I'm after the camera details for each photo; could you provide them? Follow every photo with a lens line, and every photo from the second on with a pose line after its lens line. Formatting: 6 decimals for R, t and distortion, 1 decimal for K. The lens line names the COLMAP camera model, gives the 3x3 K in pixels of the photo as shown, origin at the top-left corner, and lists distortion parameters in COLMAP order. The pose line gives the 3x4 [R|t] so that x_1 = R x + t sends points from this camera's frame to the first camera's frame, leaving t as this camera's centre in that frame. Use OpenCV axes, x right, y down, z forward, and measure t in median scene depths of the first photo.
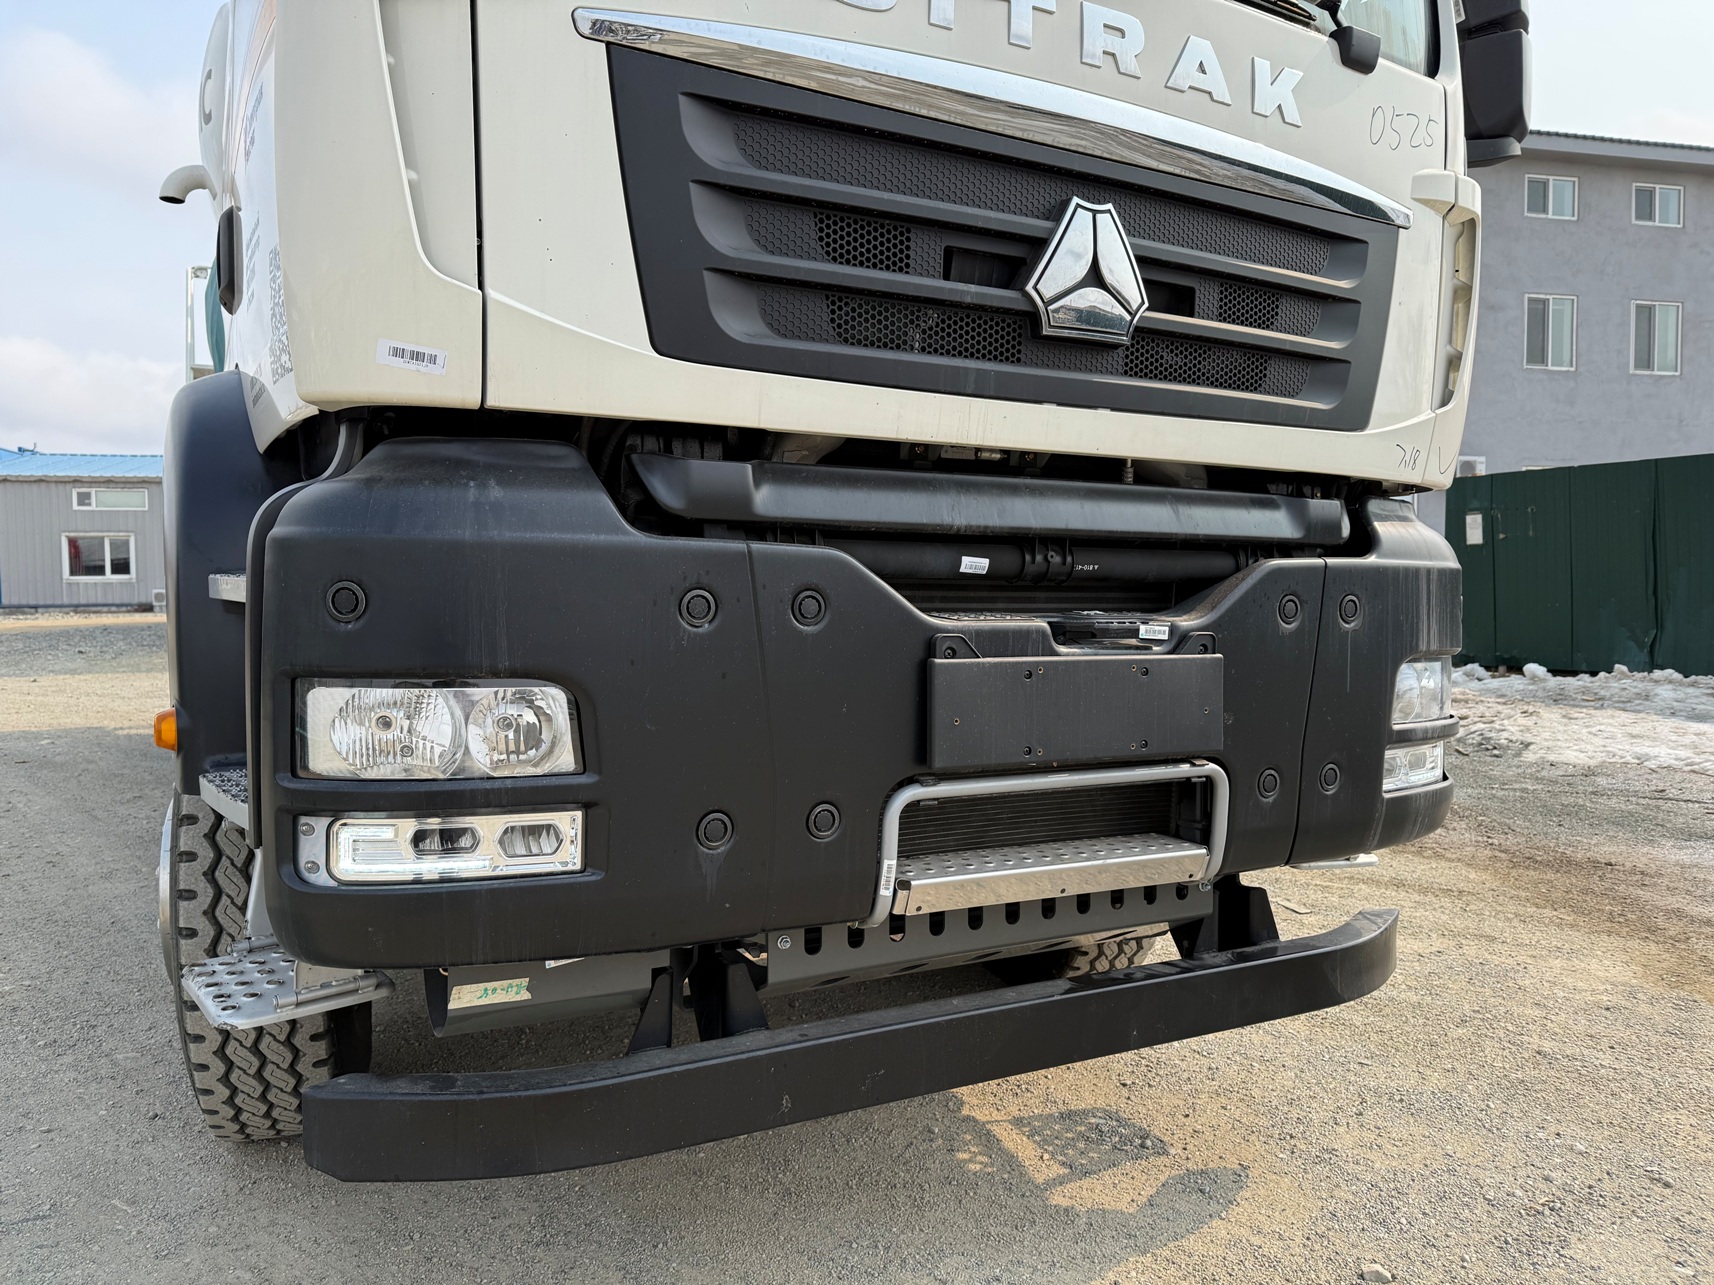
lens RADIAL K [[1206.6, 0, 857.0], [0, 1206.6, 642.5], [0, 0, 1]] dist [0.084471, -0.105815]
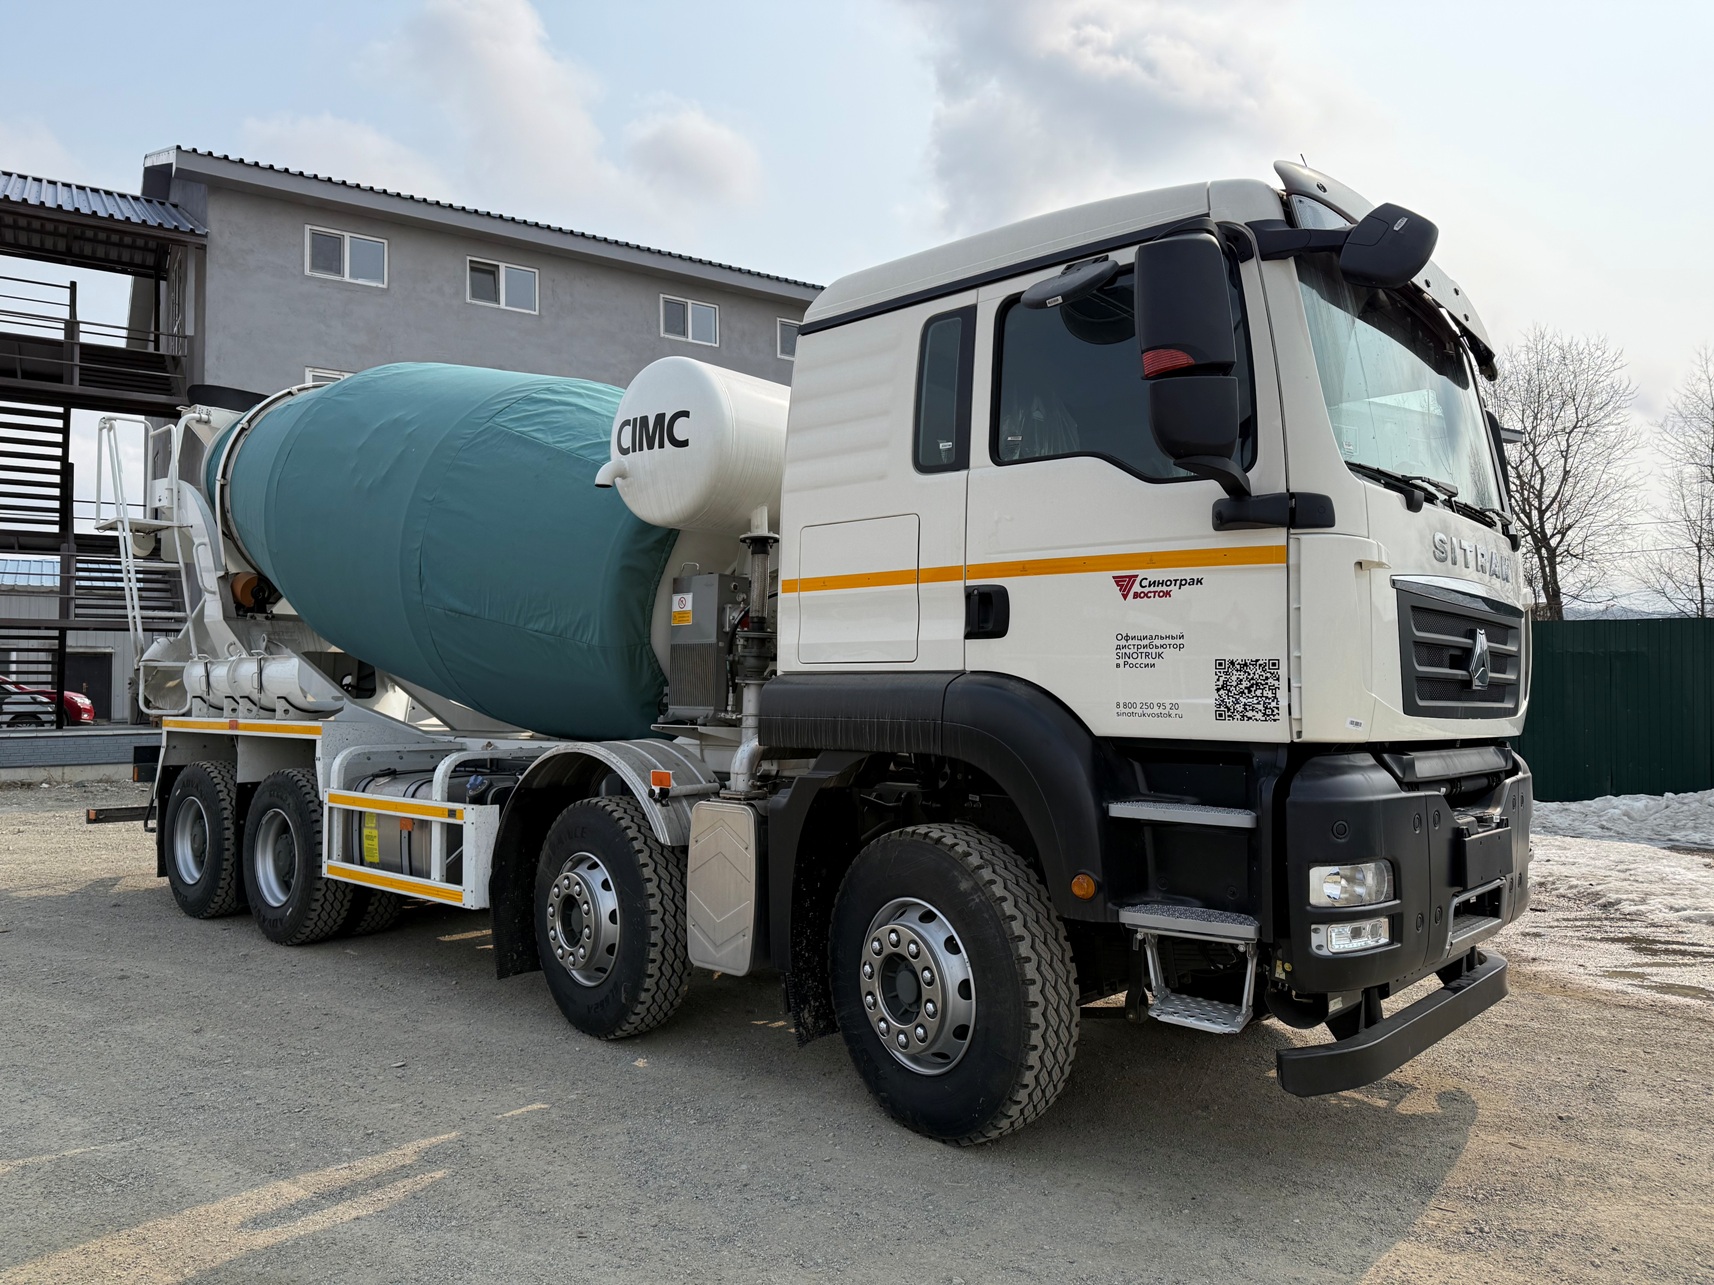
lens RADIAL K [[1206.6, 0, 857.0], [0, 1206.6, 642.5], [0, 0, 1]] dist [0.084471, -0.105815]
pose [[0.934449, 0.014615, 0.355796, -1.948002], [0.016436, 0.996322, -0.084092, -0.192211], [-0.355716, 0.084427, 0.930773, -0.803898]]
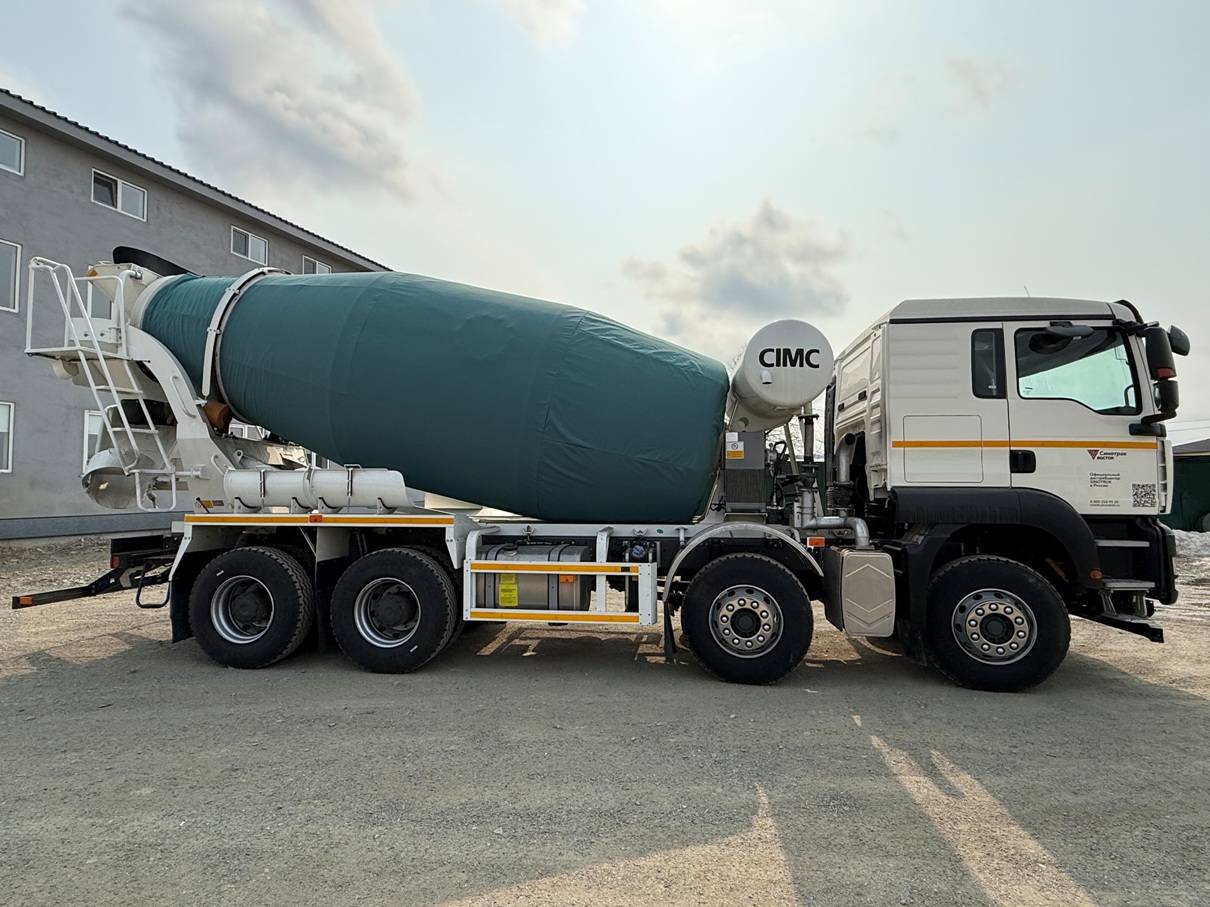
lens RADIAL K [[642.7, 0, 605.0], [0, 642.7, 453.5], [0, 0, 1]] dist [-0.001031, 0.000799]
pose [[0.558304, 0.046295, 0.828344, -4.573385], [0.036908, 0.996067, -0.080544, -0.329579], [-0.828815, 0.075541, 0.554400, 1.440194]]
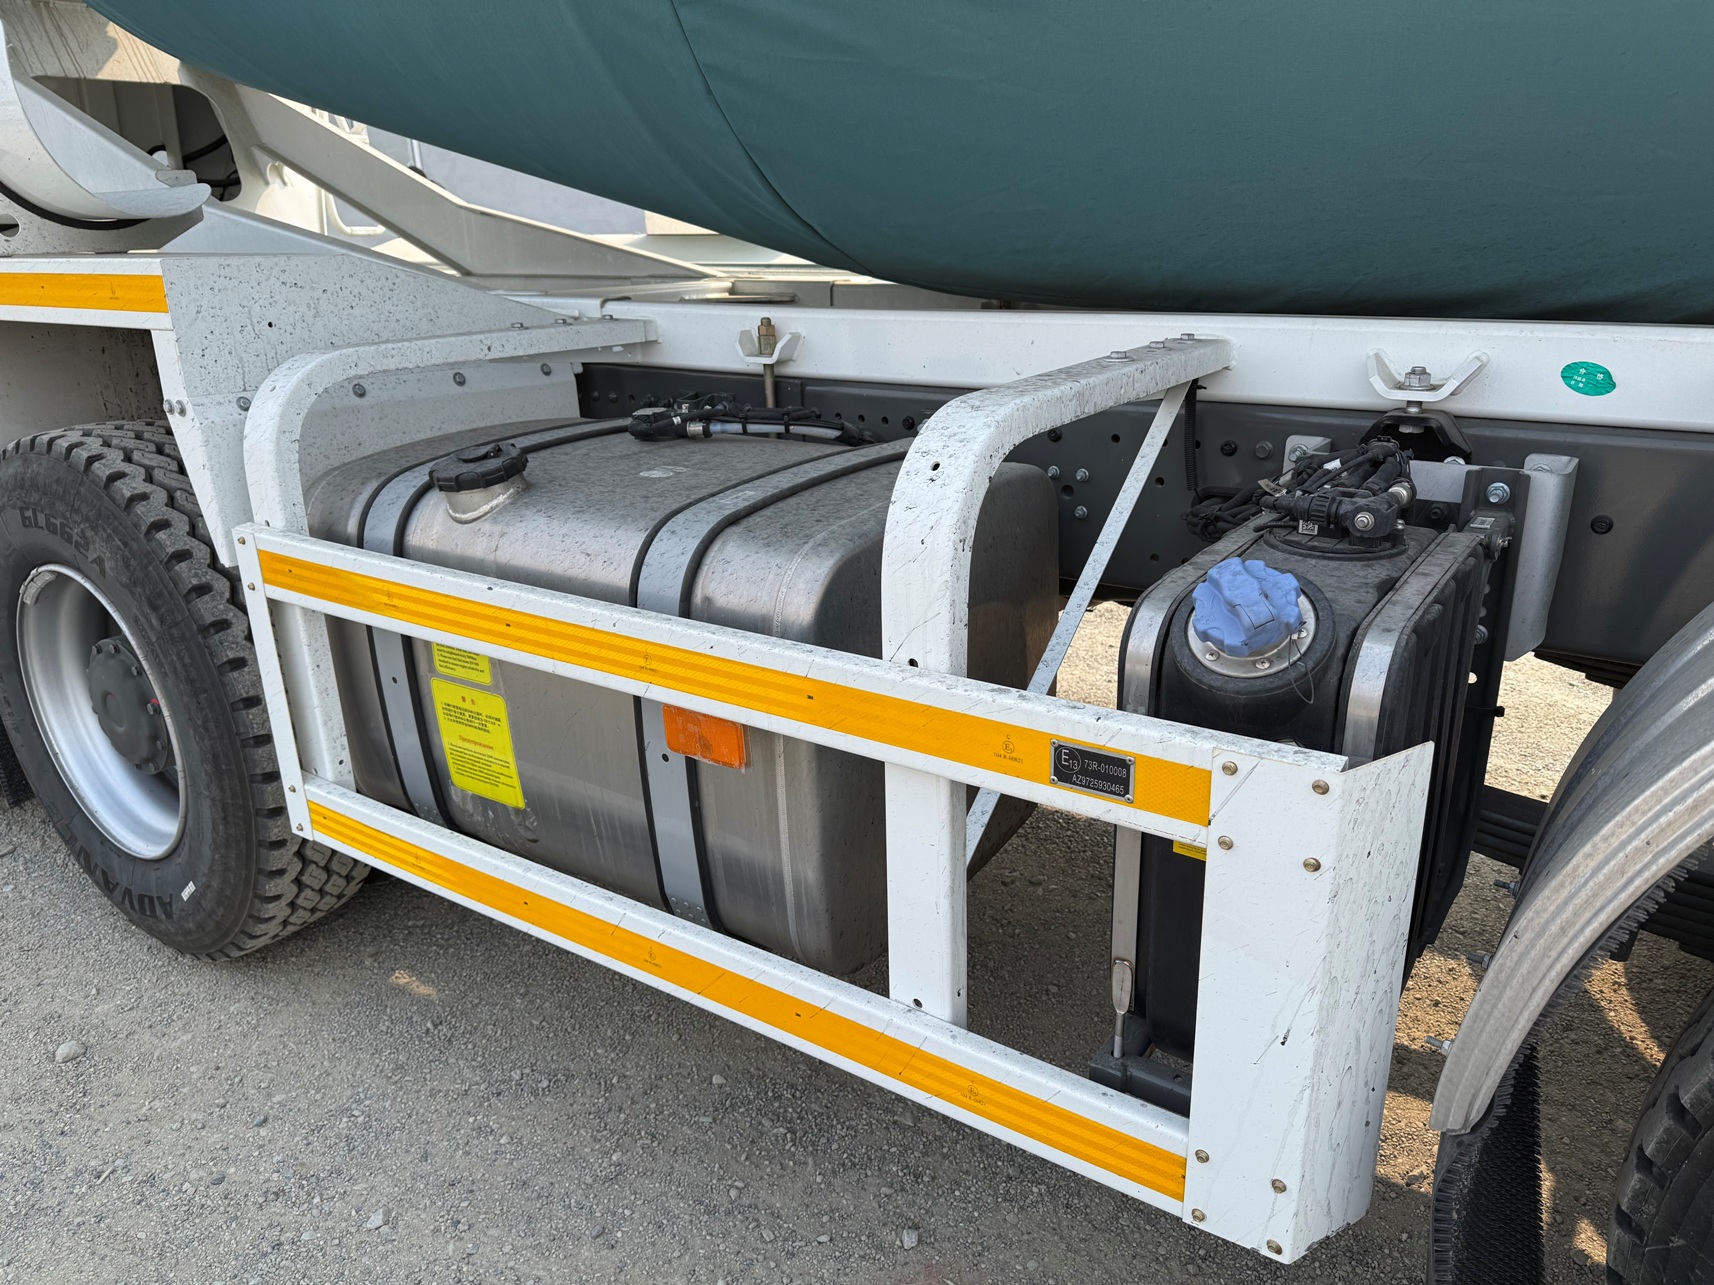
lens RADIAL K [[1206.6, 0, 857.0], [0, 1206.6, 642.5], [0, 0, 1]] dist [0.084471, -0.105815]
pose [[0.886065, -0.174282, 0.429551, -2.156266], [0.045538, 0.954877, 0.293488, -0.271583], [-0.461318, -0.240489, 0.854020, 2.722376]]
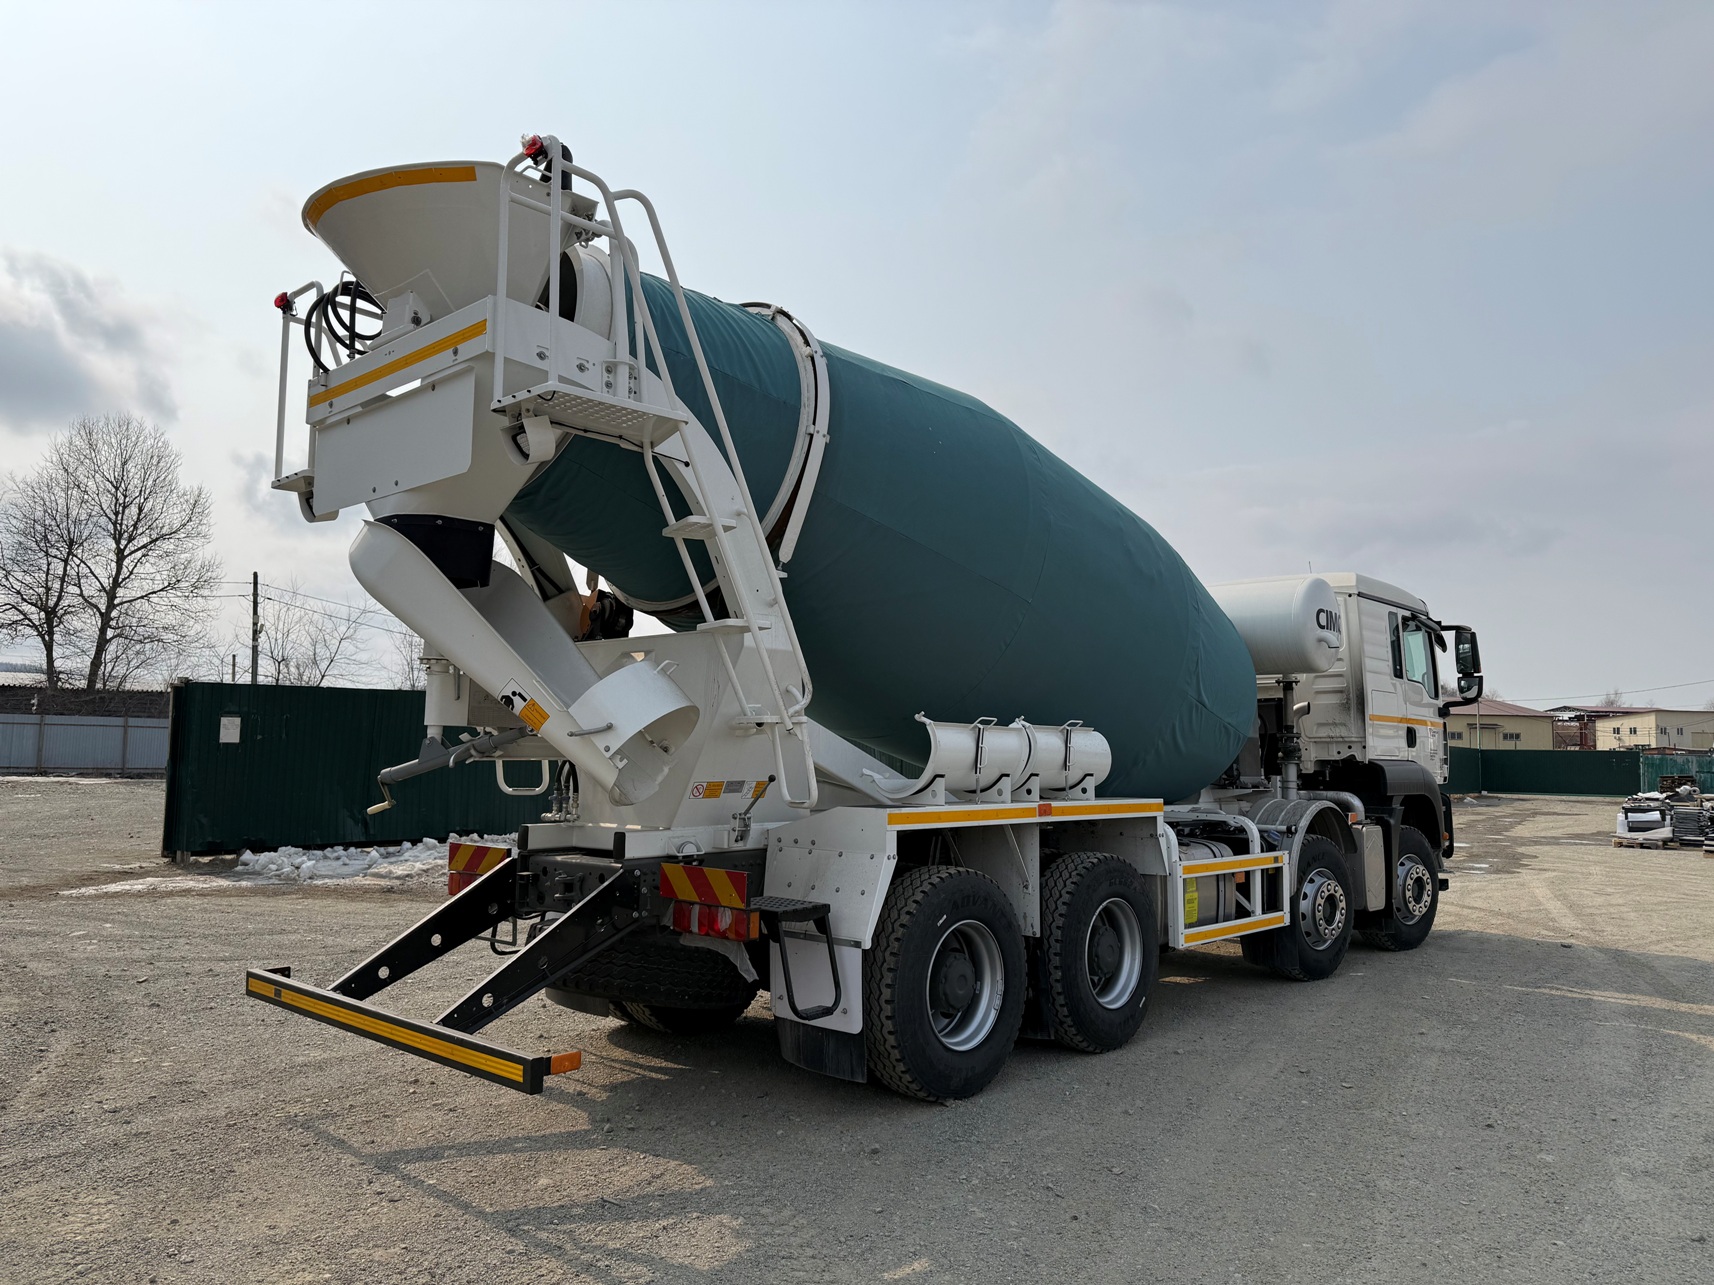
lens RADIAL K [[1206.6, 0, 857.0], [0, 1206.6, 642.5], [0, 0, 1]] dist [0.084471, -0.105815]
pose [[-0.338426, 0.080604, 0.937535, -6.051588], [0.031158, 0.996738, -0.074447, -0.583923], [-0.940477, 0.004018, -0.339833, 6.606861]]
